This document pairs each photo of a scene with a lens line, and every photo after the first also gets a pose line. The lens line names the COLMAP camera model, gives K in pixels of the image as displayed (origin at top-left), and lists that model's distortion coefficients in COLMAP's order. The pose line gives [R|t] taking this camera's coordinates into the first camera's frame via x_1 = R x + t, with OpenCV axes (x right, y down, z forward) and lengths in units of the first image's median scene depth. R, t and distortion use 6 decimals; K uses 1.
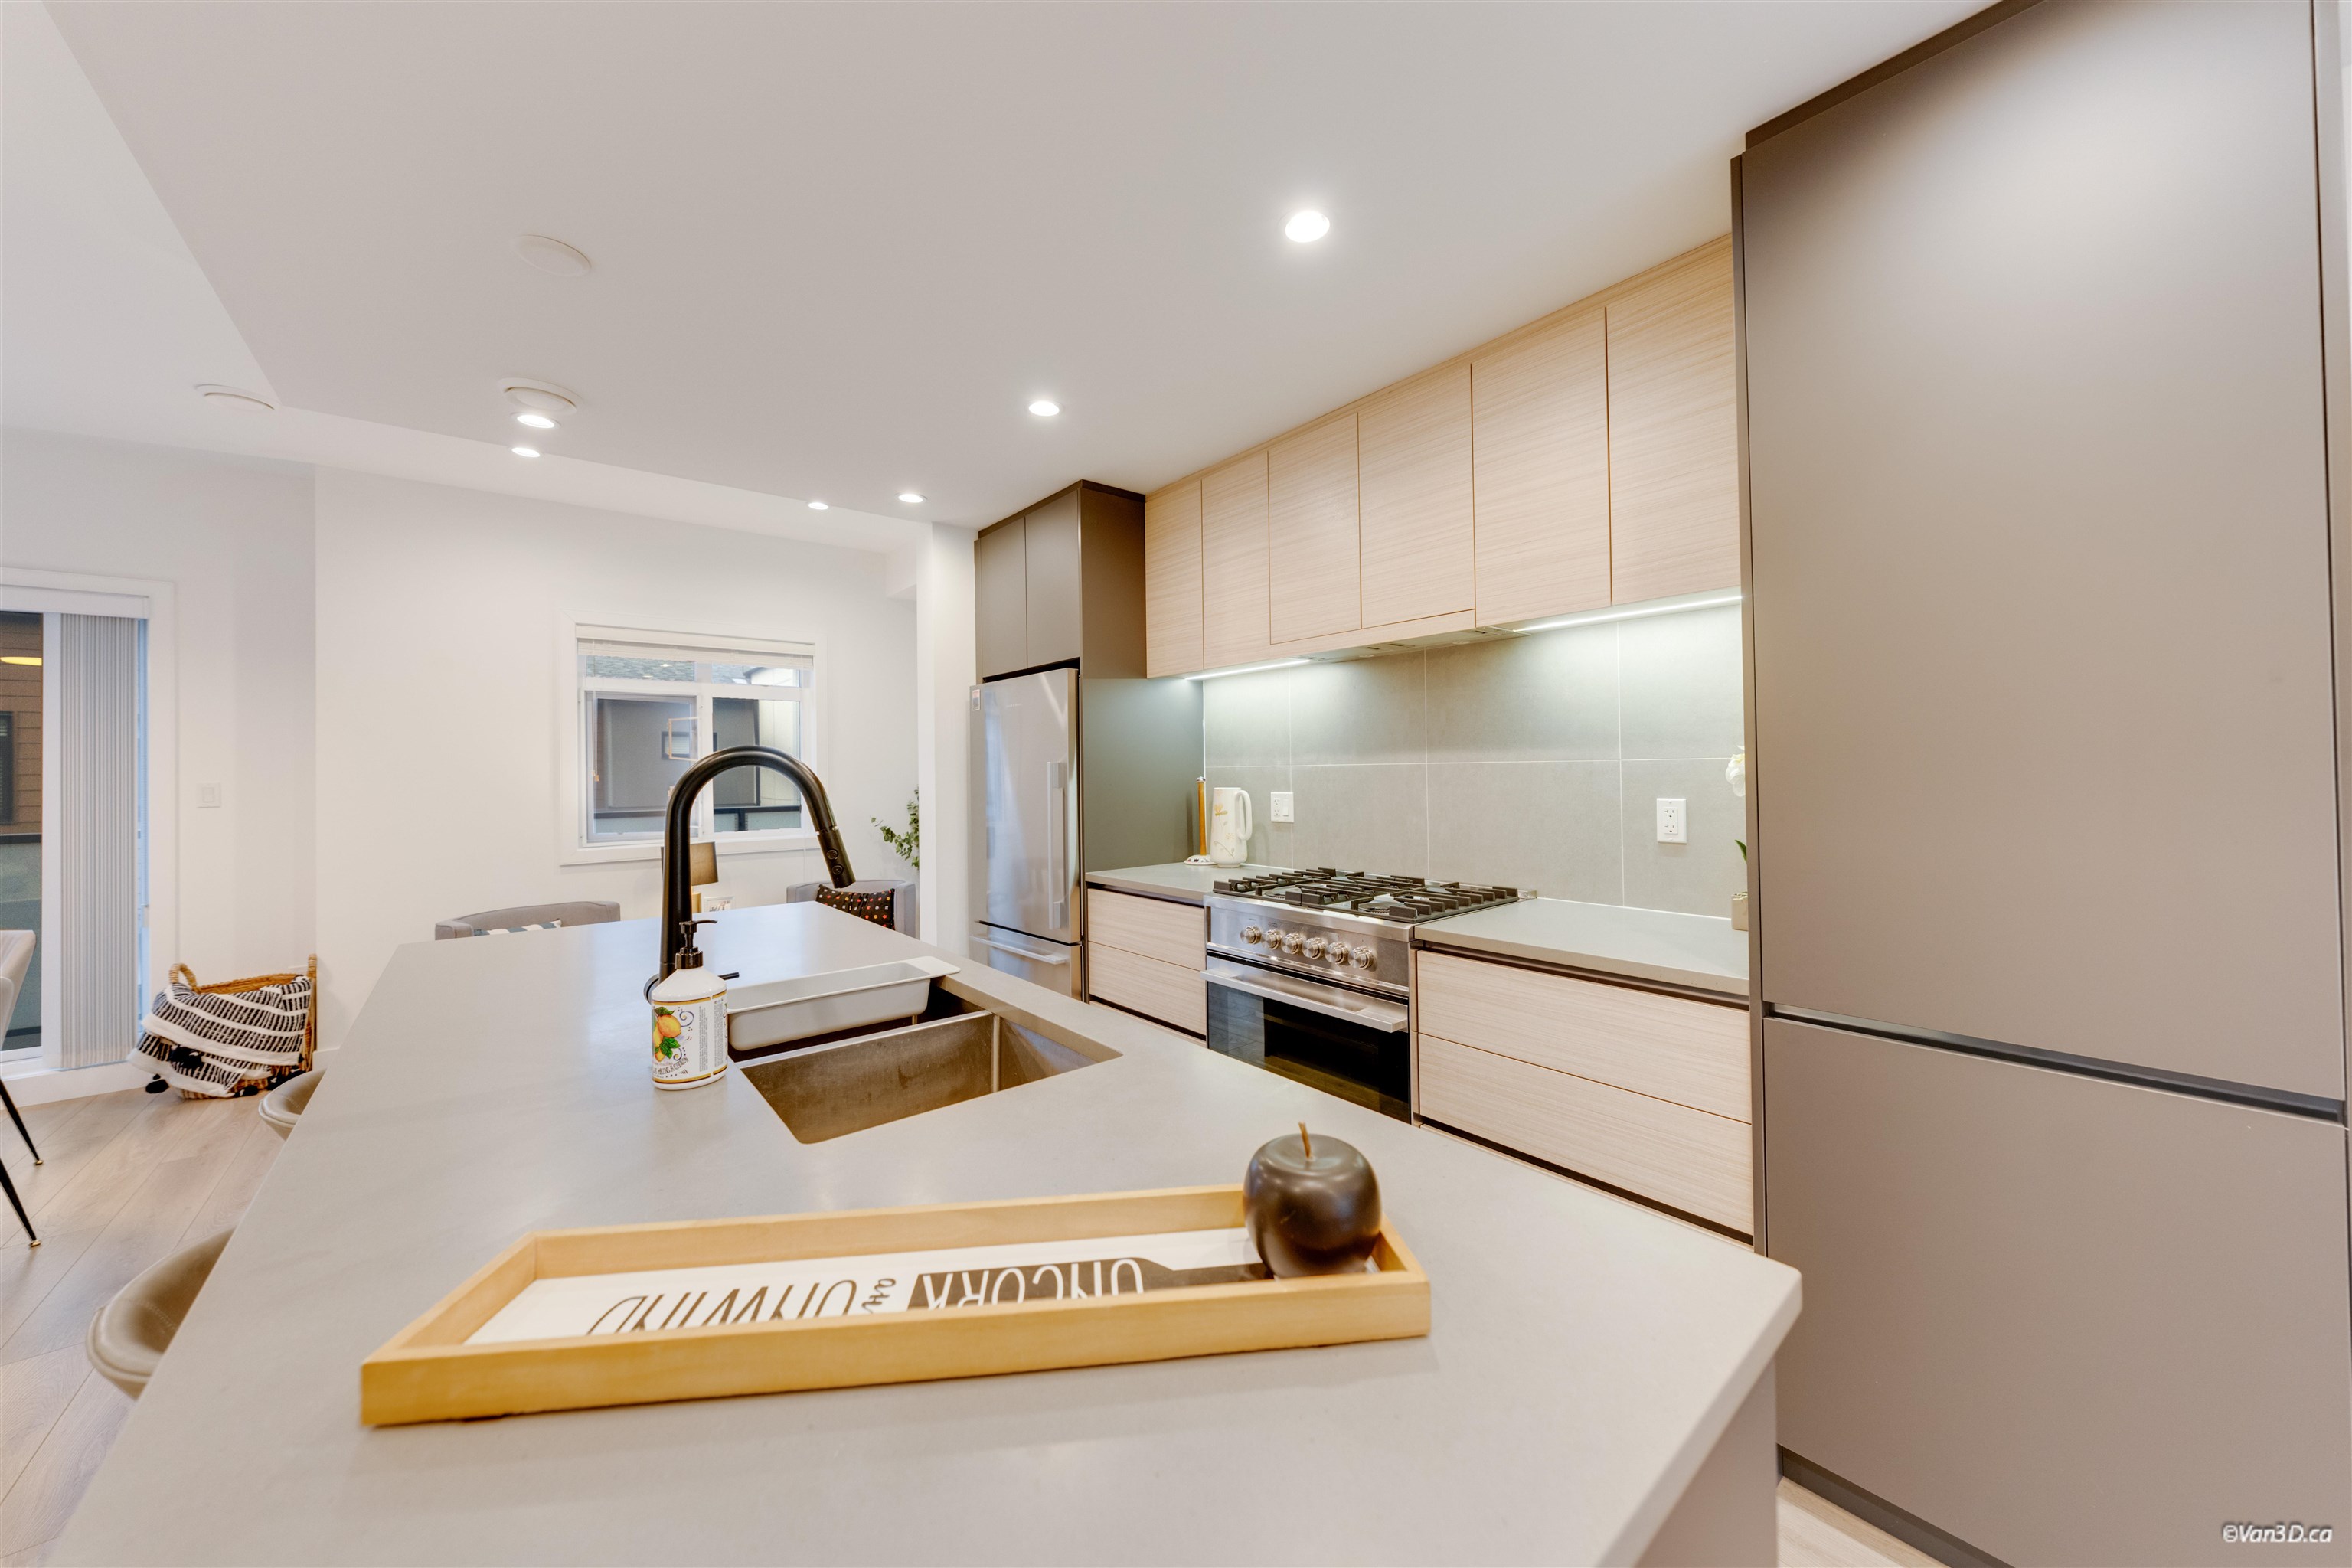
lens RADIAL K [[819.7, 0, 1173.9], [0, 819.7, 764.3], [0, 0, 1]] dist [-0.000046, 0.000213]
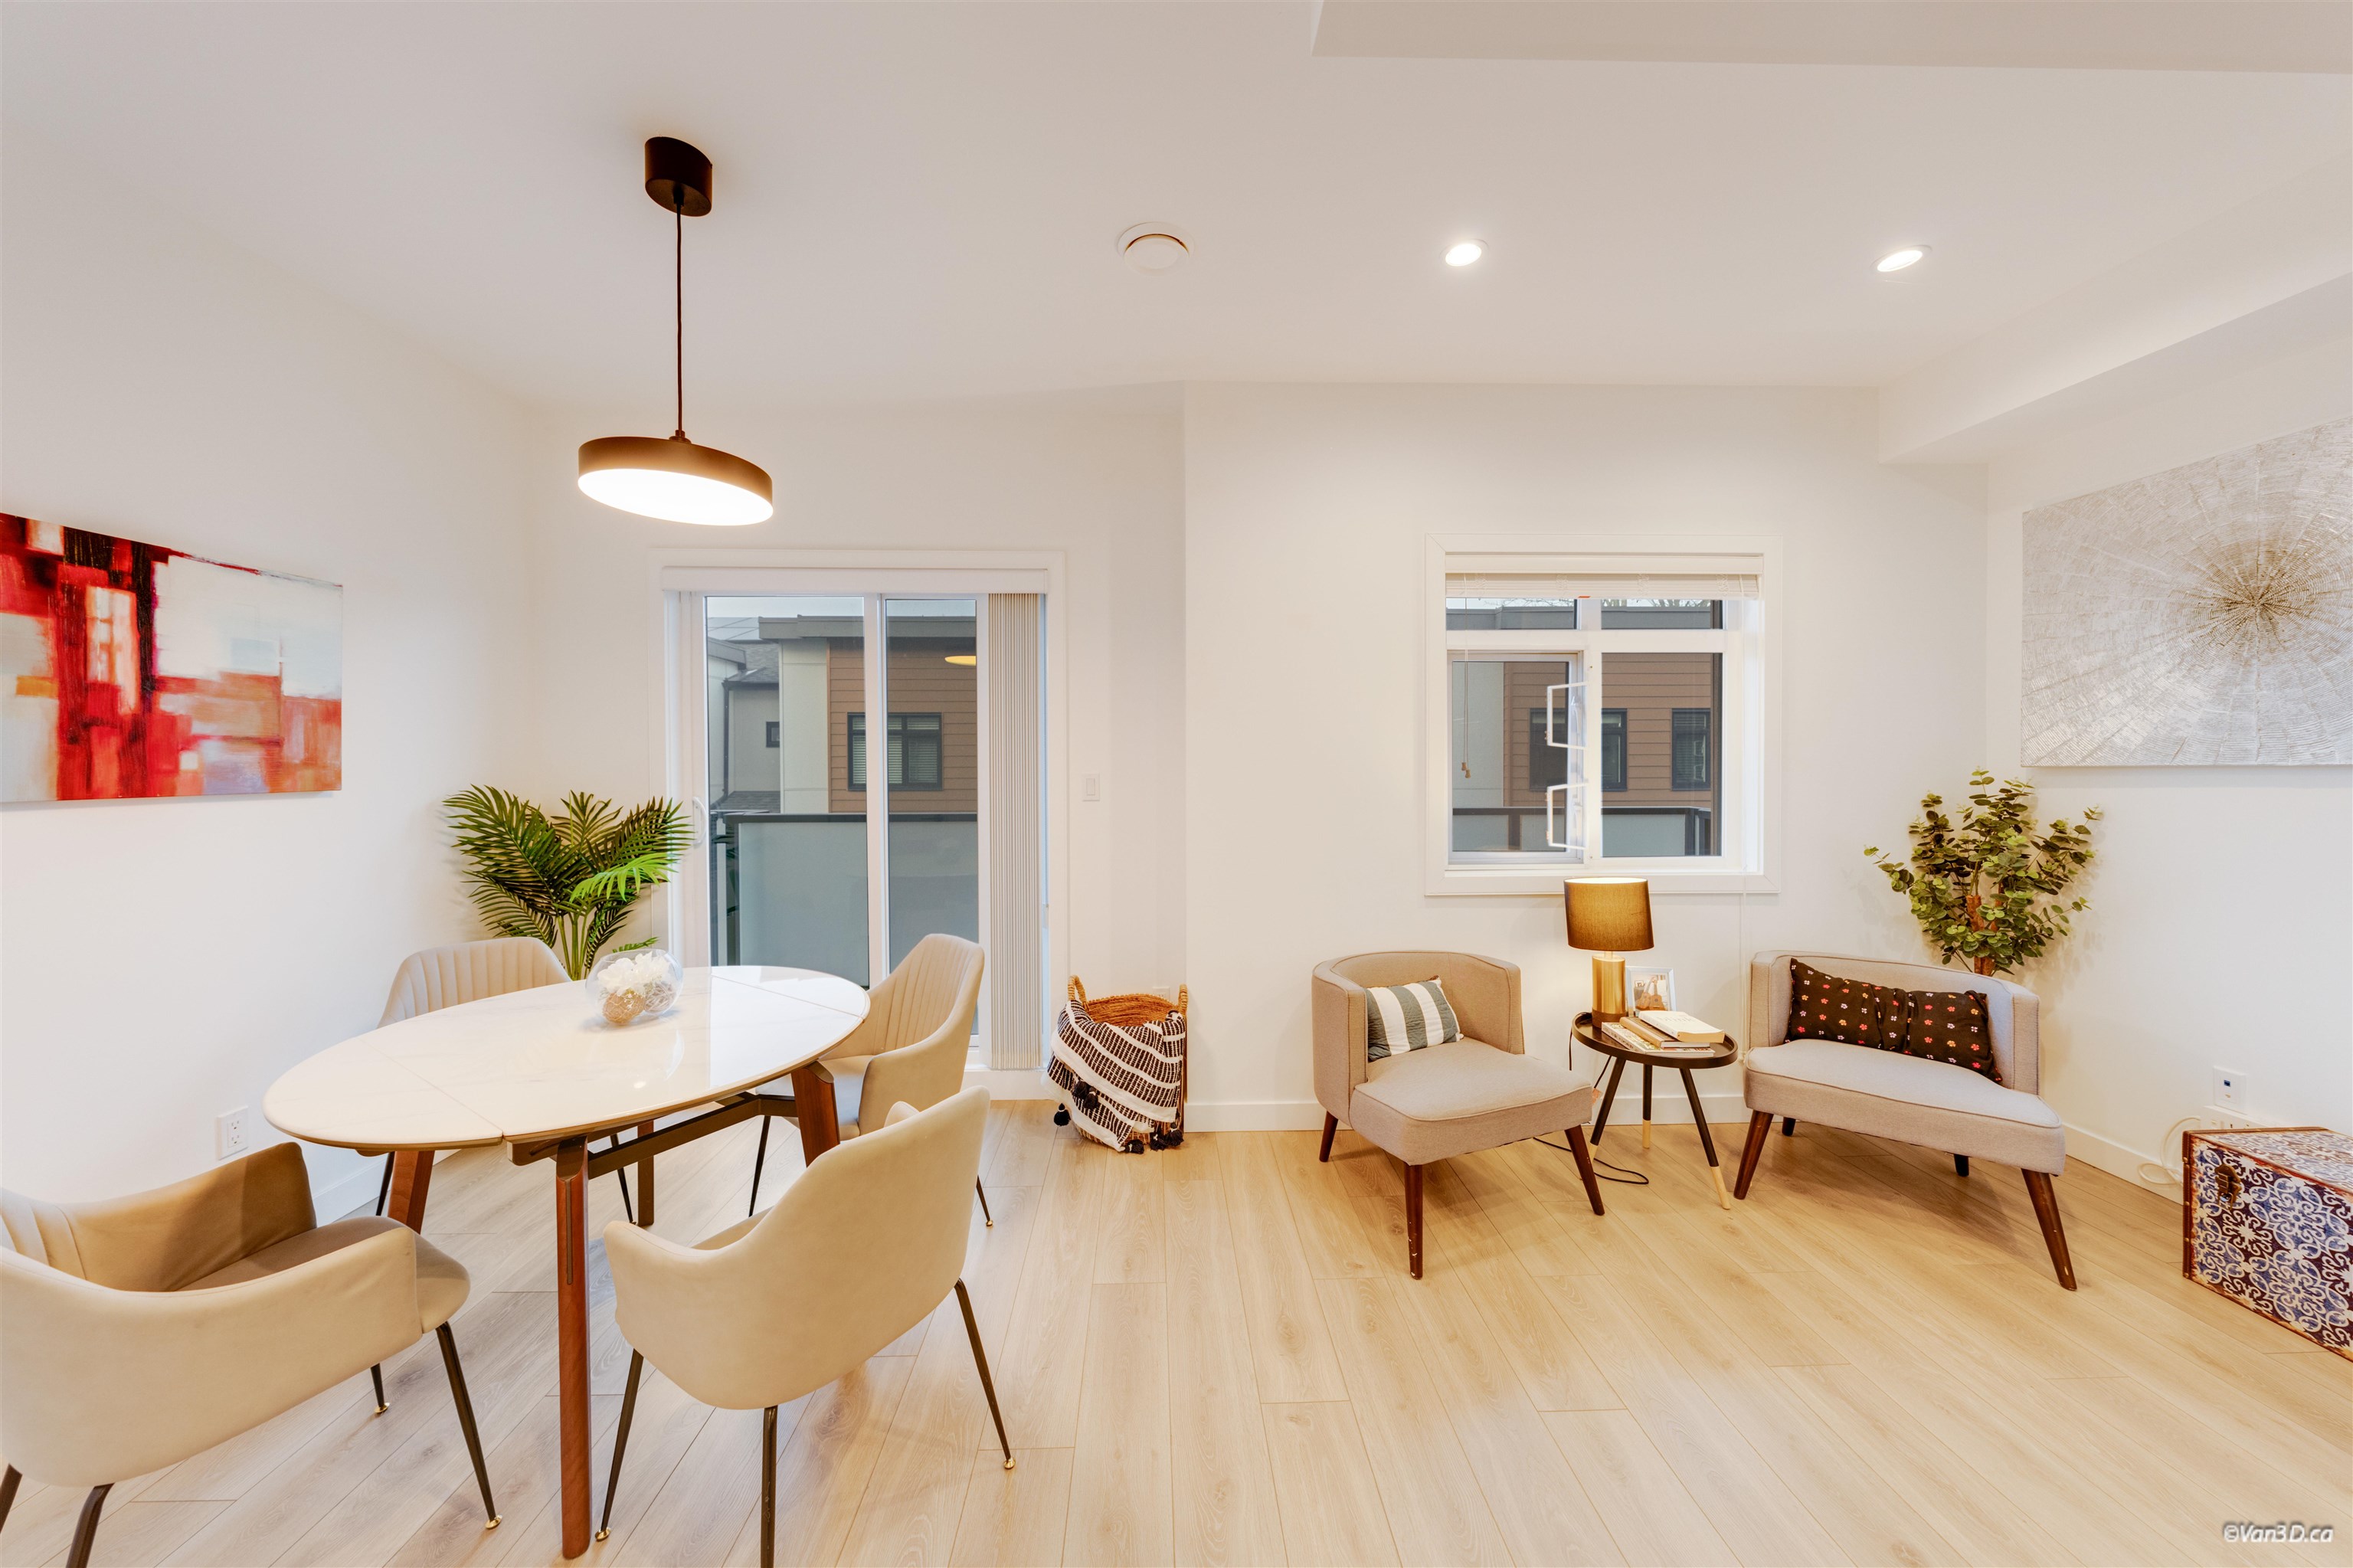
lens RADIAL K [[792.9, 0, 1181.7], [0, 792.9, 775.3], [0, 0, 1]] dist [0.000008, 0.000018]
pose [[0.793721, 0.022834, -0.607854, -0.630265], [-0.003412, 0.999447, 0.033088, -0.004503], [0.608273, -0.024188, 0.793359, 0.411894]]
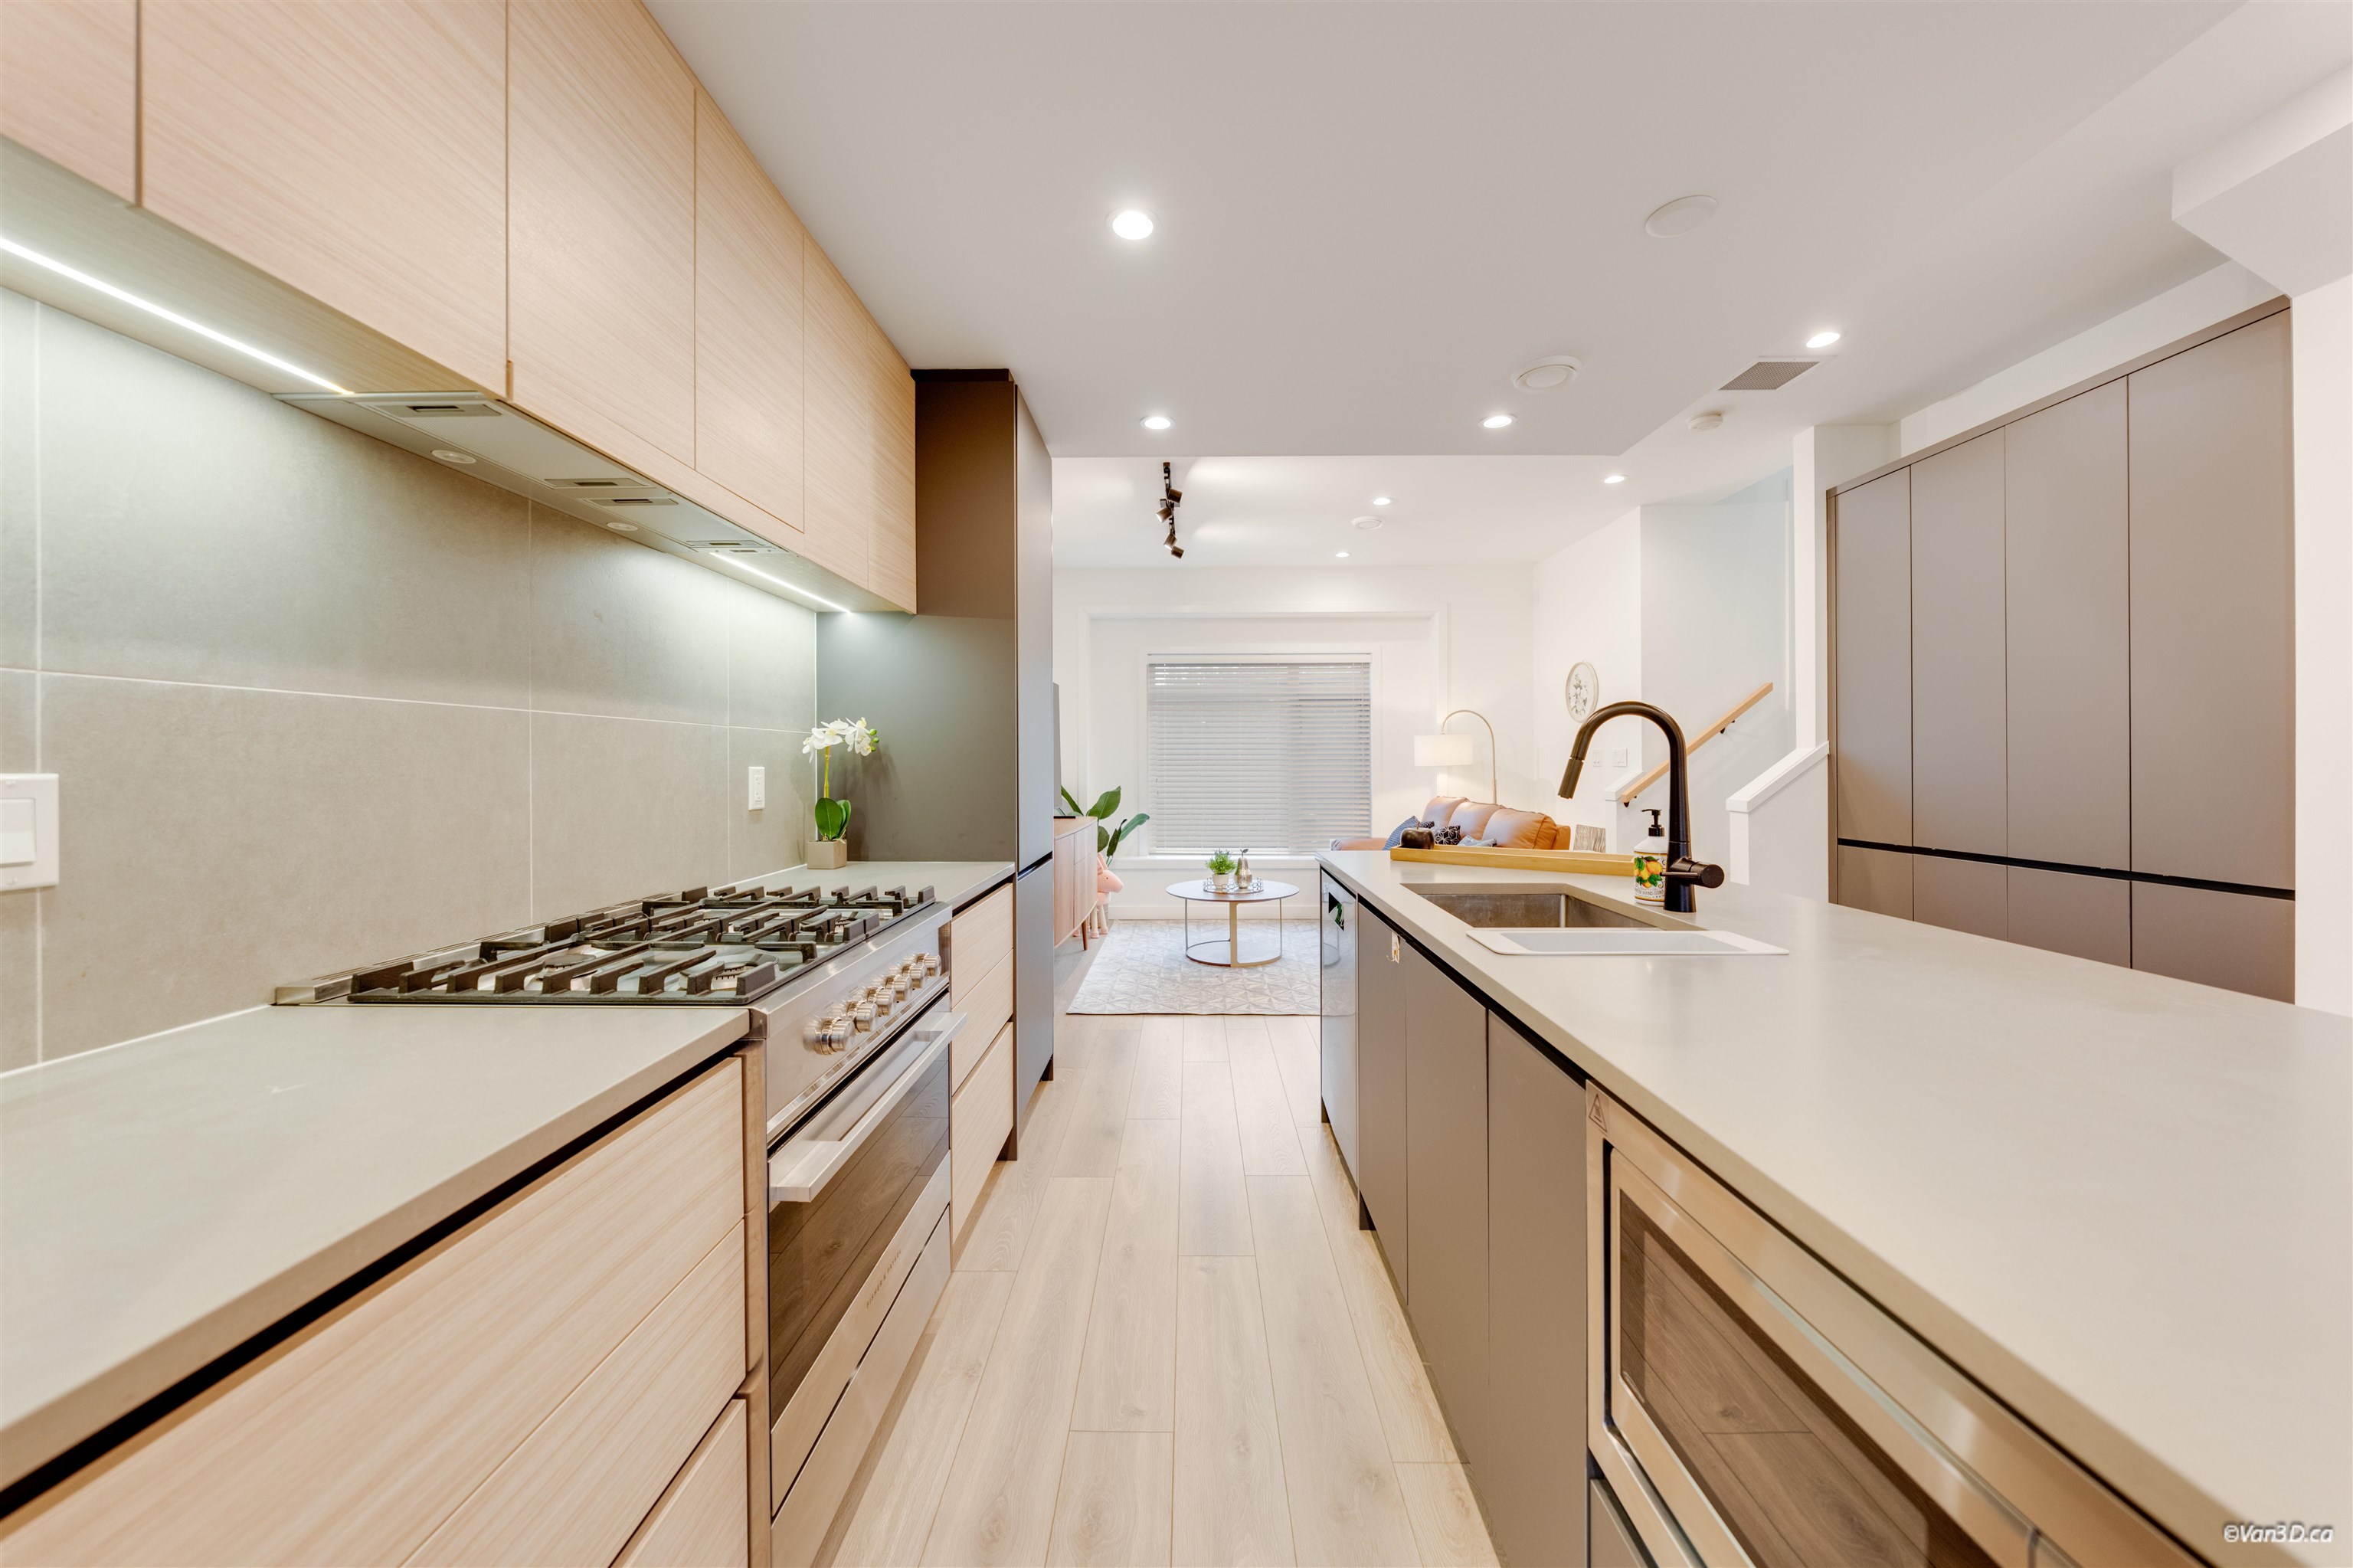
lens RADIAL K [[809.7, 0, 1177.7], [0, 809.7, 754.2], [0, 0, 1]] dist [0.000102, 0.000091]
pose [[-0.764251, 0.019936, 0.644611, -0.287525], [0.006228, 0.999704, -0.023535, 0.034217], [-0.644889, -0.013972, -0.764149, 0.917183]]
